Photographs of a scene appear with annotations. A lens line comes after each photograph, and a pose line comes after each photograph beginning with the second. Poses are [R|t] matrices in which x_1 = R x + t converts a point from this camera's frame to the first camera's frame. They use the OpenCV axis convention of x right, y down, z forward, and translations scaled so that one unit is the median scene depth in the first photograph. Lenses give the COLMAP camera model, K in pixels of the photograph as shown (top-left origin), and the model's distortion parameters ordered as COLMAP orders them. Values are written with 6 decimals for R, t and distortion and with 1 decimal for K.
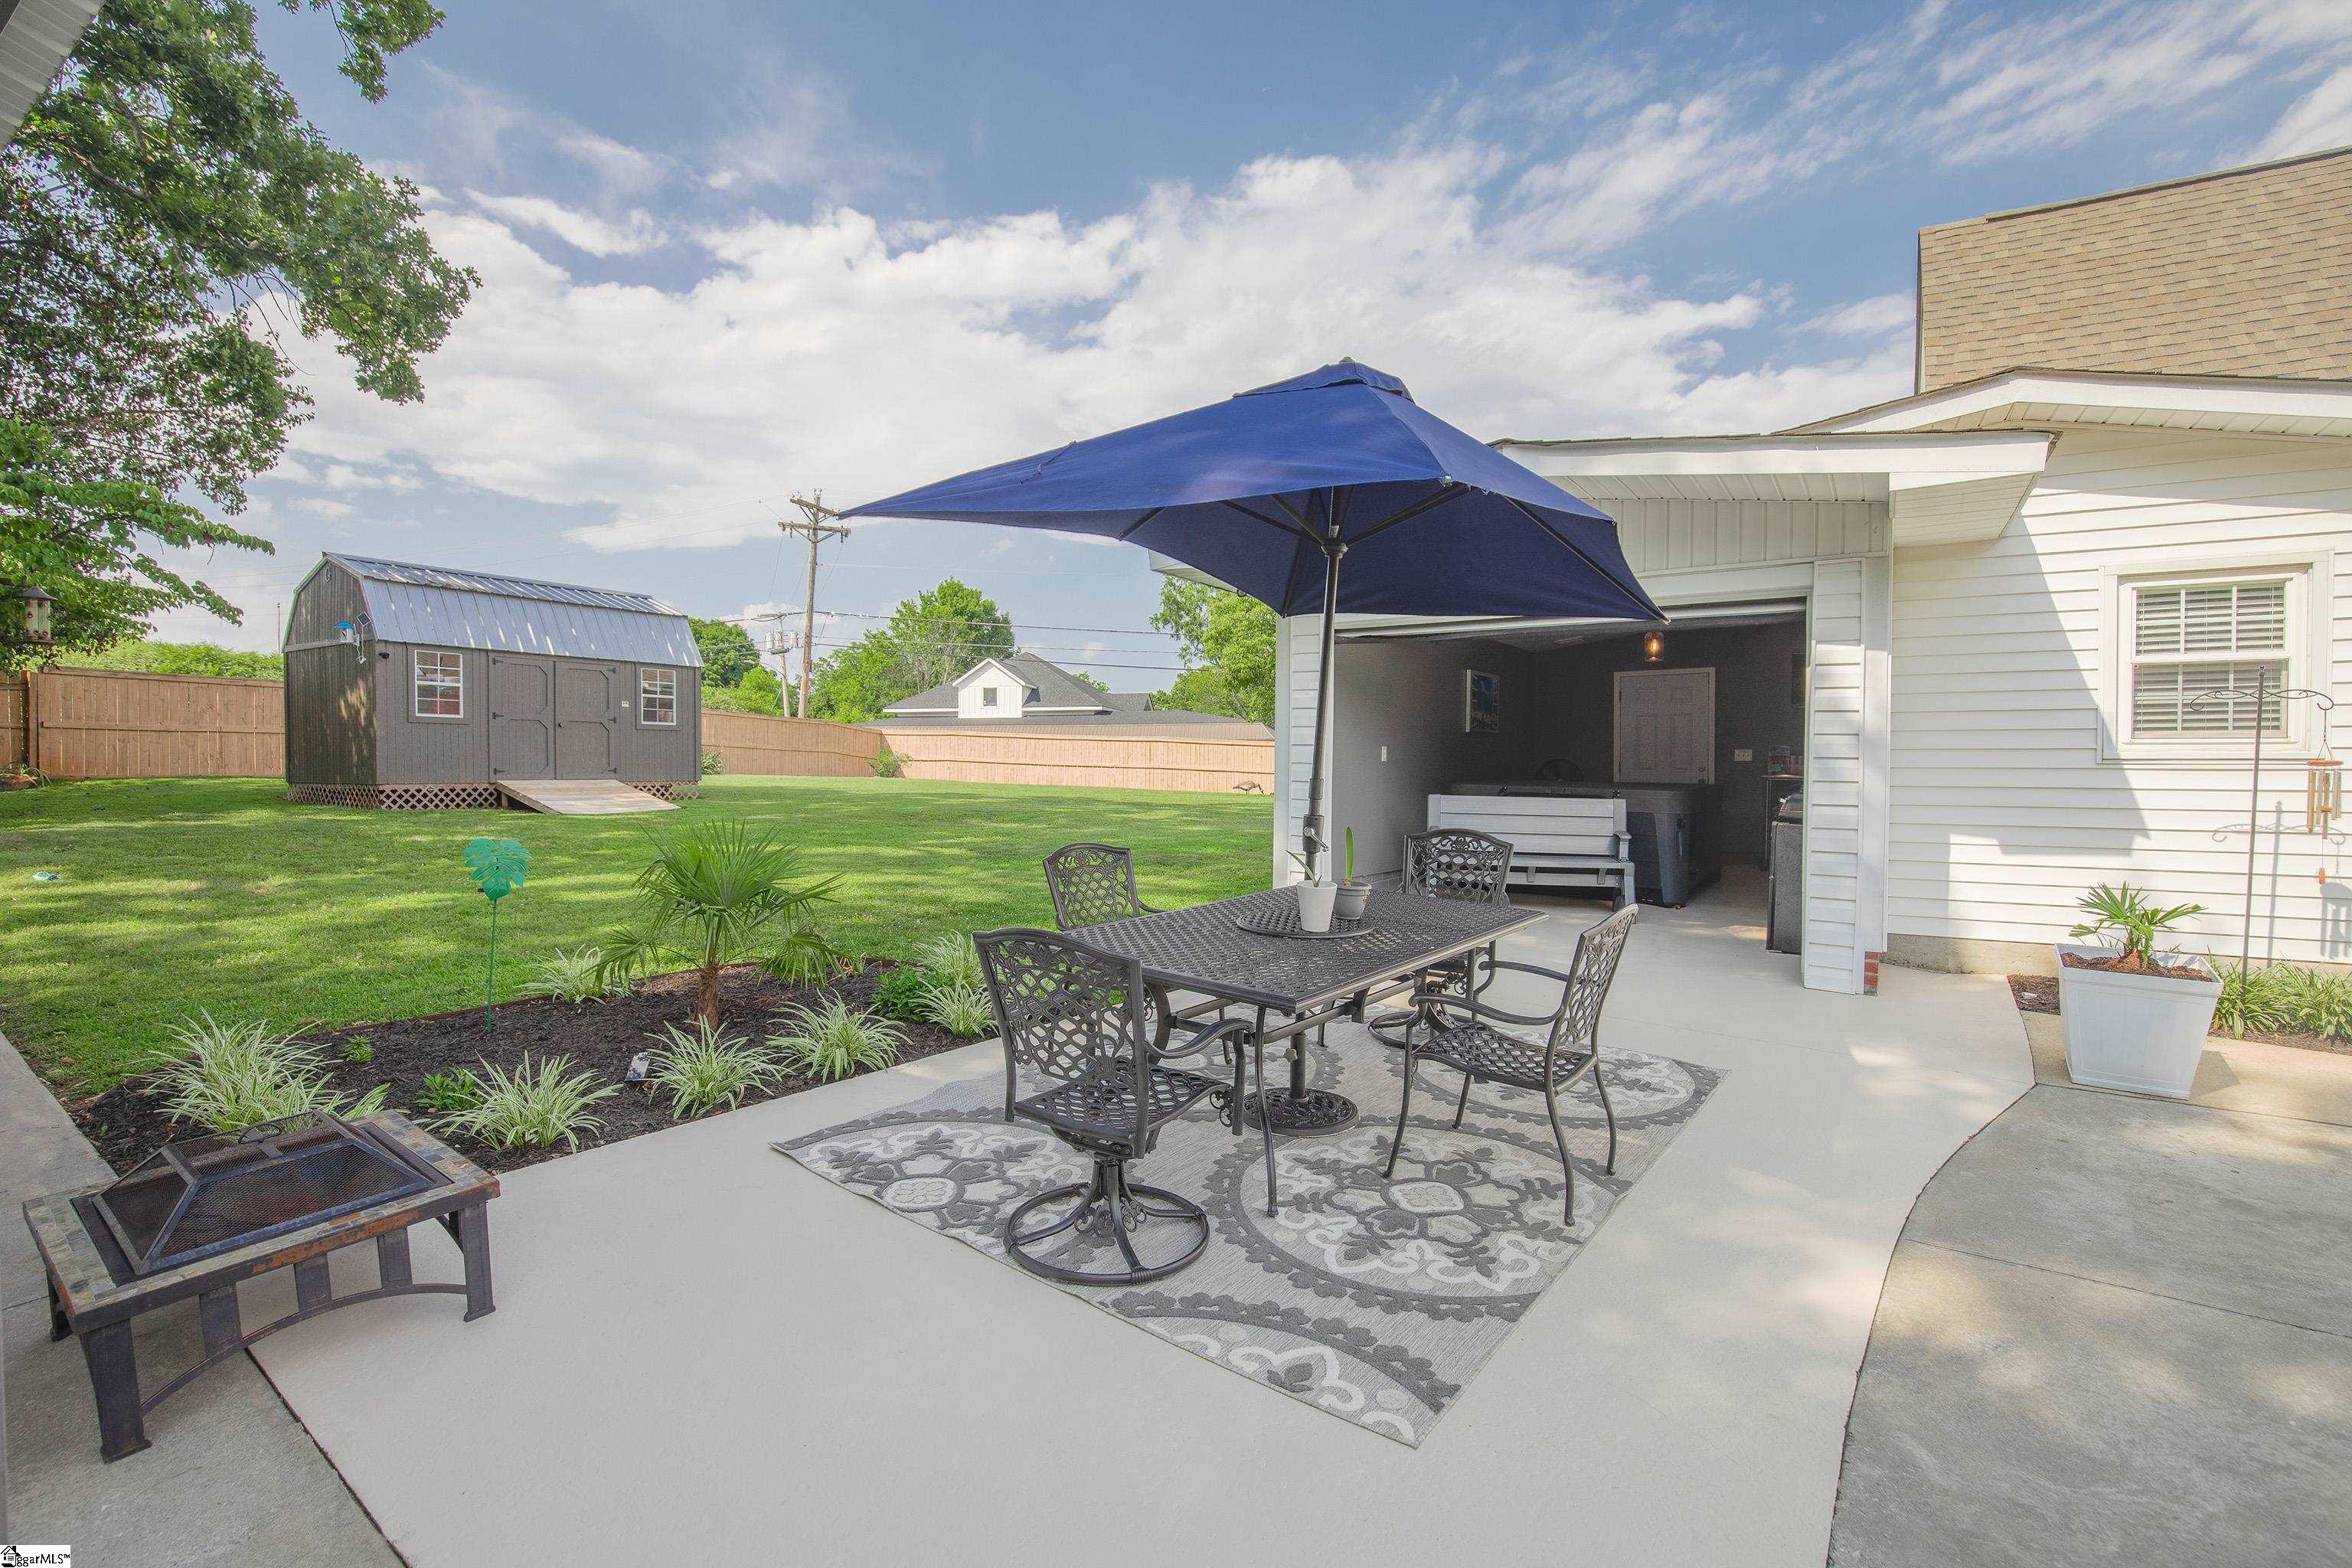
lens RADIAL K [[1101.8, 0, 1186.8], [0, 1101.8, 794.7], [0, 0, 1]] dist [-0.032328, 0.007668]
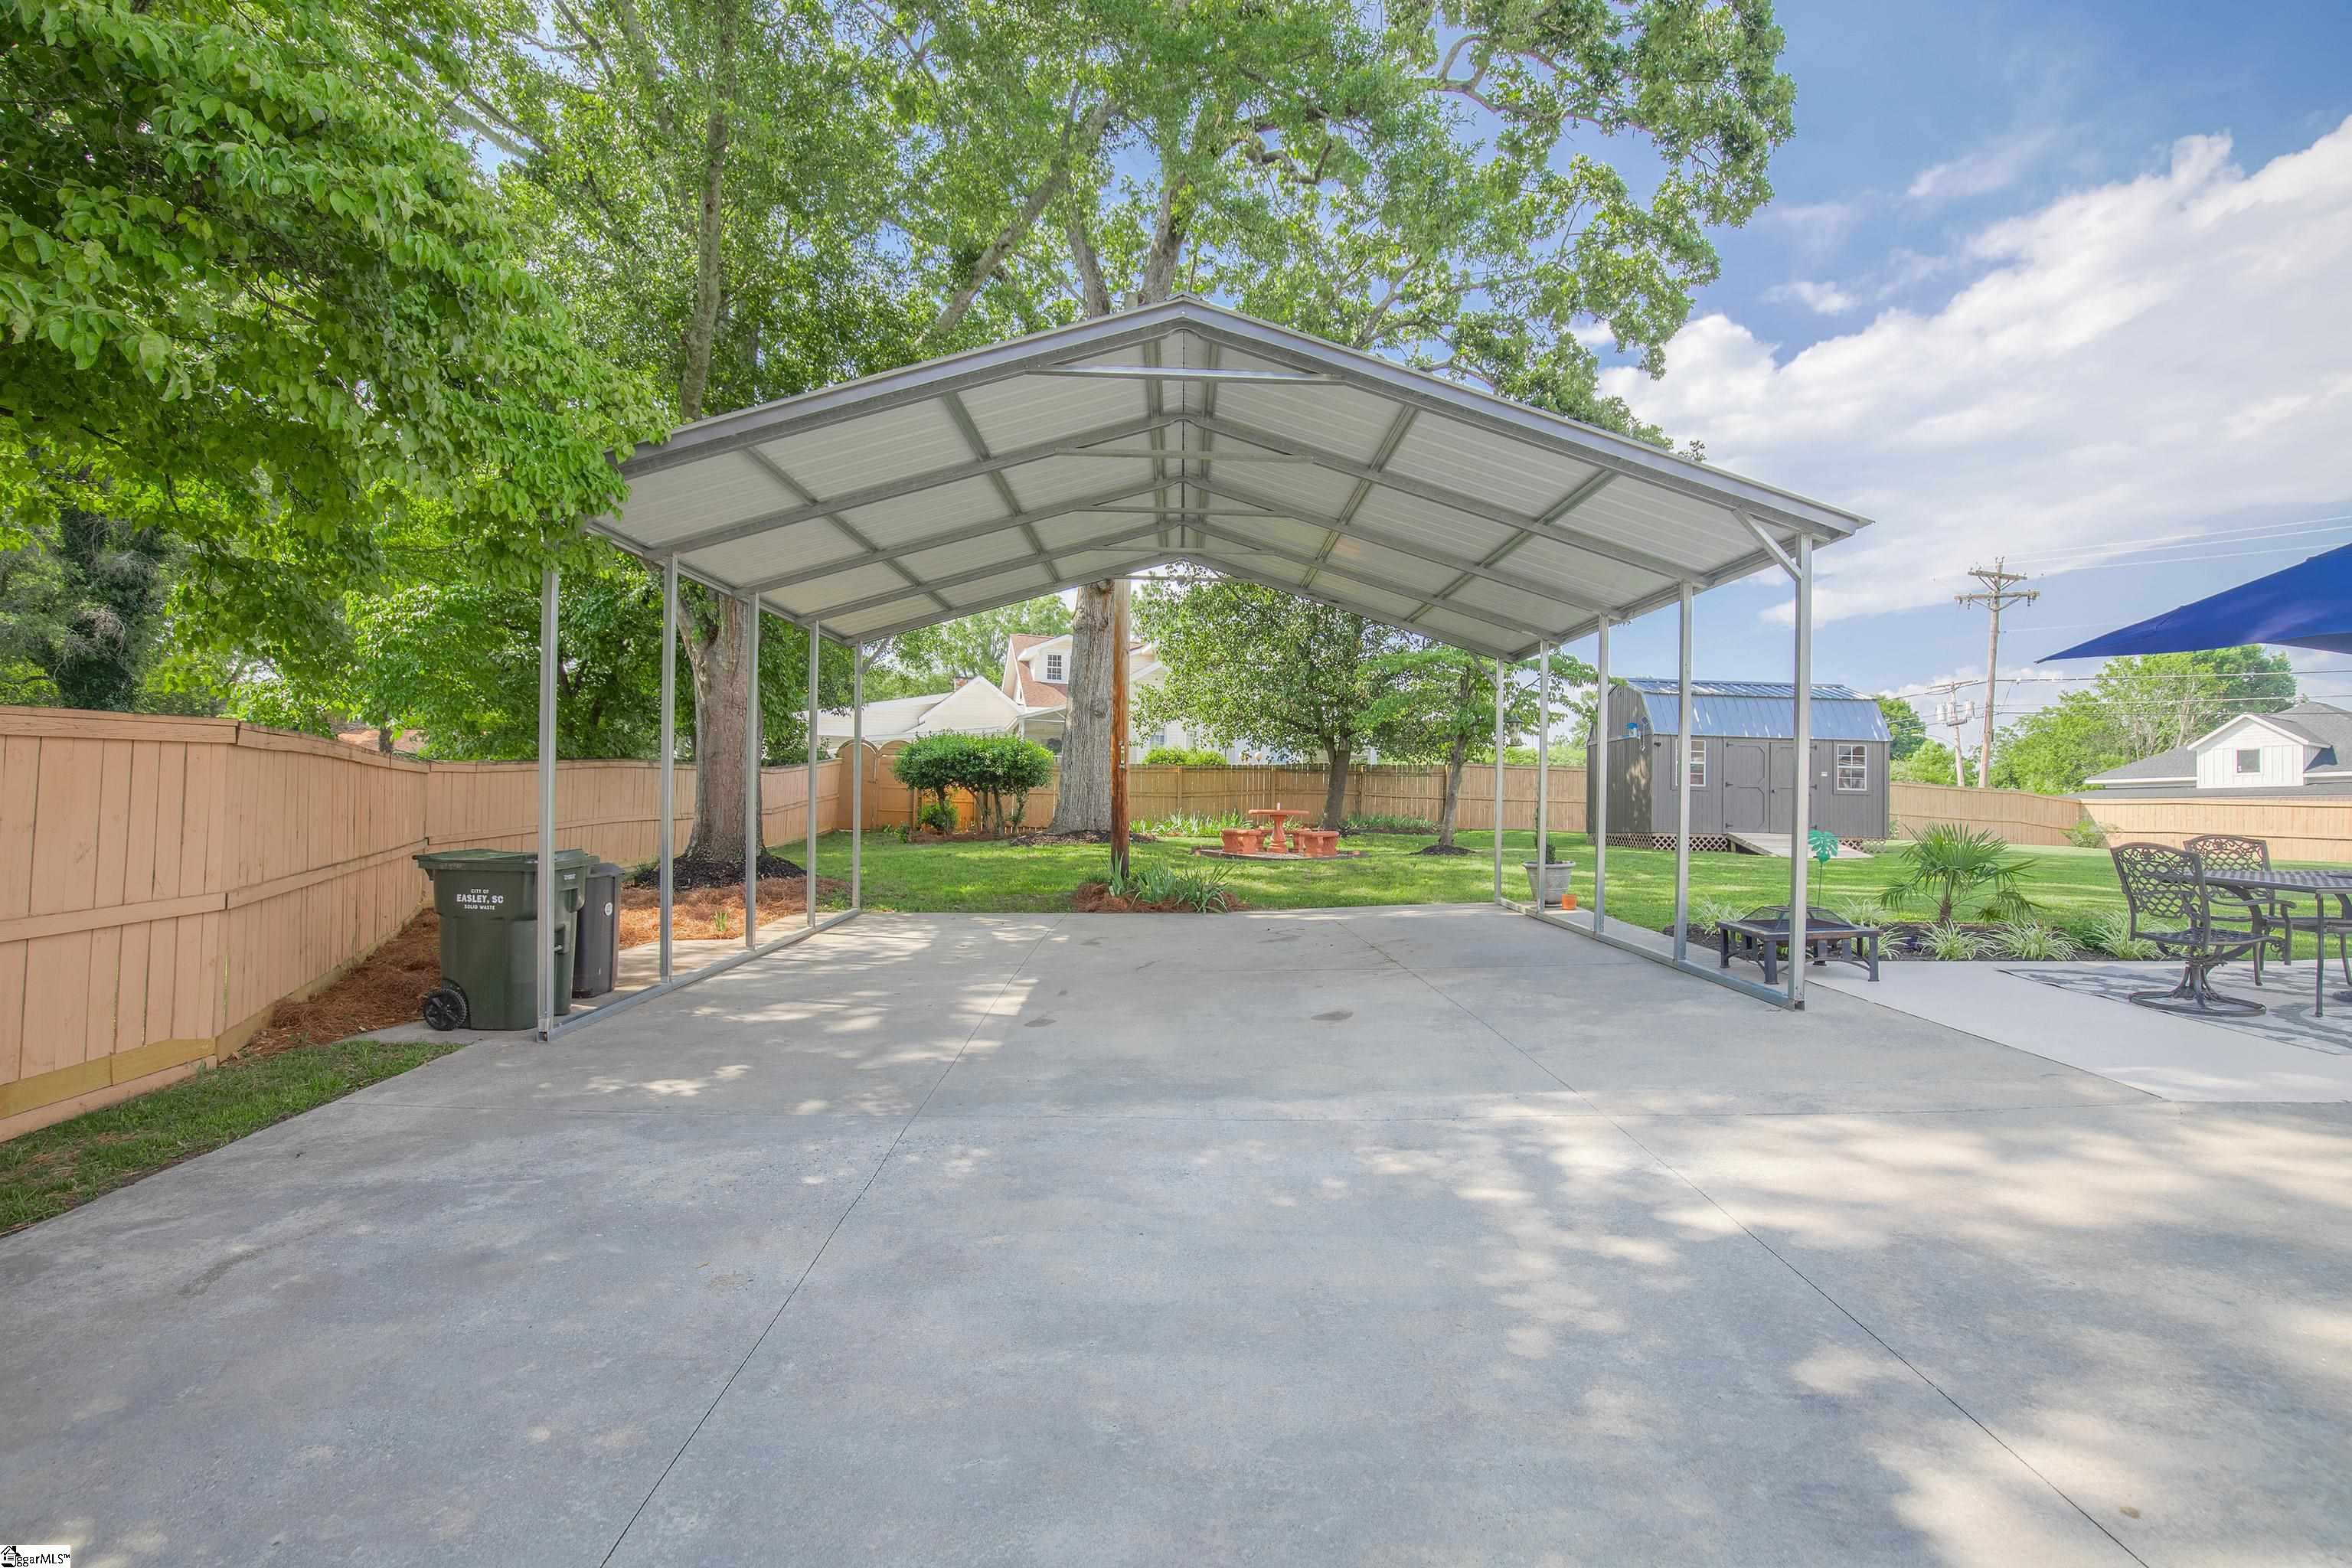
lens RADIAL K [[1101.8, 0, 1186.8], [0, 1101.8, 794.7], [0, 0, 1]] dist [-0.032328, 0.007668]
pose [[0.570079, -0.020027, -0.821346, 0.085592], [-0.041680, 0.997711, -0.053256, 0.034739], [0.820532, 0.064594, 0.567939, -0.281097]]
